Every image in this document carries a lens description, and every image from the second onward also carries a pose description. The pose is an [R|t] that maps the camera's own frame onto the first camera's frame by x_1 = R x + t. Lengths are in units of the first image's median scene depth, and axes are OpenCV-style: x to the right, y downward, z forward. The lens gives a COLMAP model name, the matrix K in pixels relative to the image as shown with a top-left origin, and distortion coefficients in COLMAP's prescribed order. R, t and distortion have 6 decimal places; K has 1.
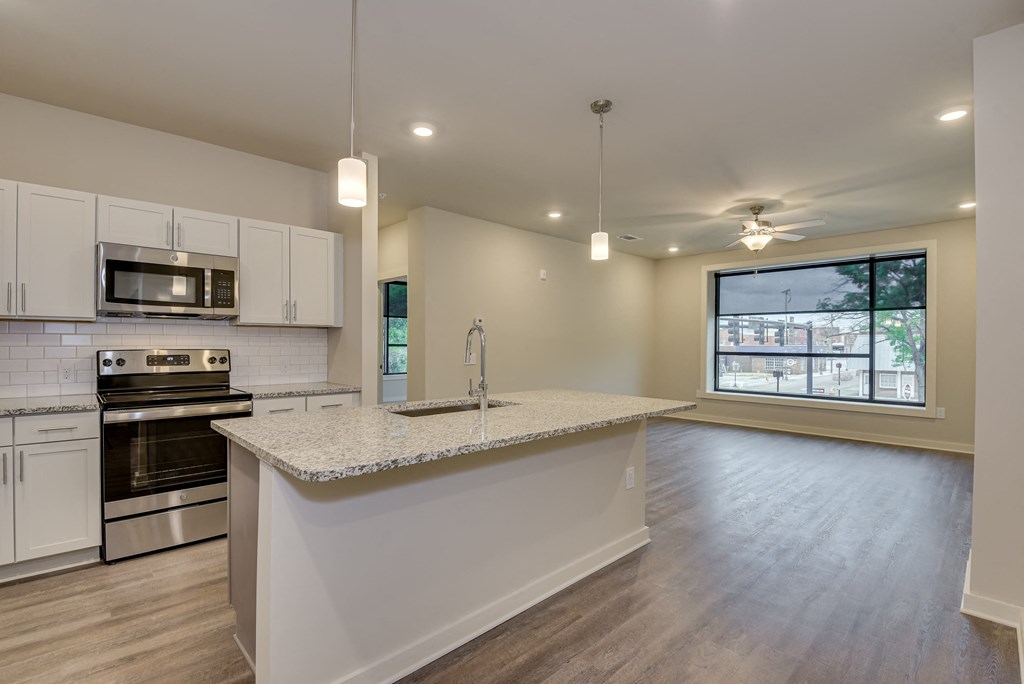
lens RADIAL K [[474.1, 0, 509.0], [0, 474.1, 340.5], [0, 0, 1]] dist [-0.003372, -0.002392]
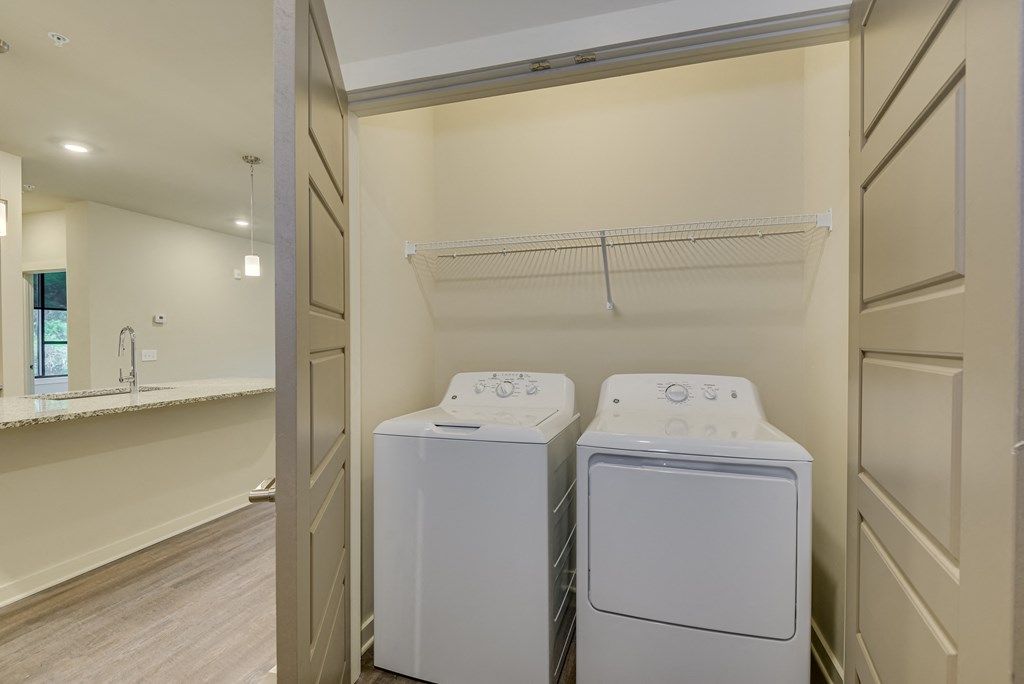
lens RADIAL K [[474.1, 0, 514.8], [0, 474.1, 339.2], [0, 0, 1]] dist [-0.003372, -0.002392]
pose [[0.862496, -0.012458, 0.505910, 0.178594], [0.006610, 0.999889, 0.013353, -0.008671], [-0.506020, -0.008173, 0.862483, -0.595828]]
